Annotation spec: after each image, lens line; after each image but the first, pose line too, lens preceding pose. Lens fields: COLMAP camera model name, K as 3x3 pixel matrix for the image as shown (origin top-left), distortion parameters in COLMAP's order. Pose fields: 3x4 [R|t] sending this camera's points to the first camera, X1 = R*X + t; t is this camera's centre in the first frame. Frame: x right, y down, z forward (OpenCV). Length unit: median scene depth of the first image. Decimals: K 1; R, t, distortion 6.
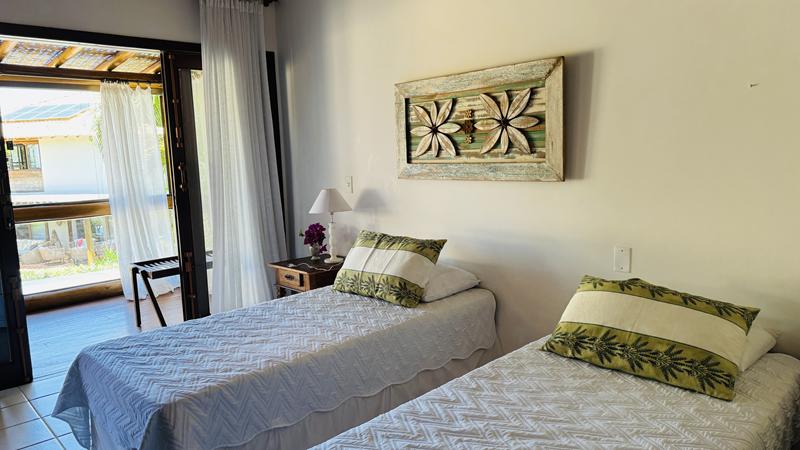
lens RADIAL K [[560.3, 0, 400.0], [0, 560.3, 225.0], [0, 0, 1]] dist [0.127730, -0.202367]
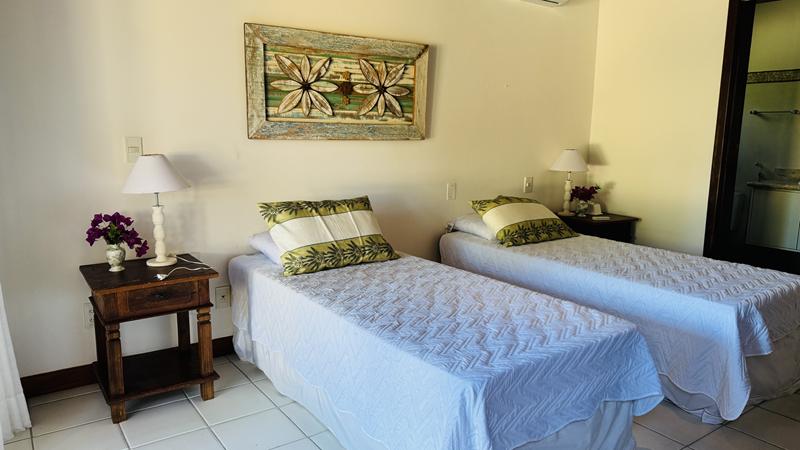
lens RADIAL K [[560.3, 0, 400.0], [0, 560.3, 225.0], [0, 0, 1]] dist [0.127730, -0.202367]
pose [[0.136381, -0.128596, 0.982275, -0.943758], [0.114155, 0.986974, 0.113362, -0.031562], [-0.984057, 0.096671, 0.149284, 0.782745]]
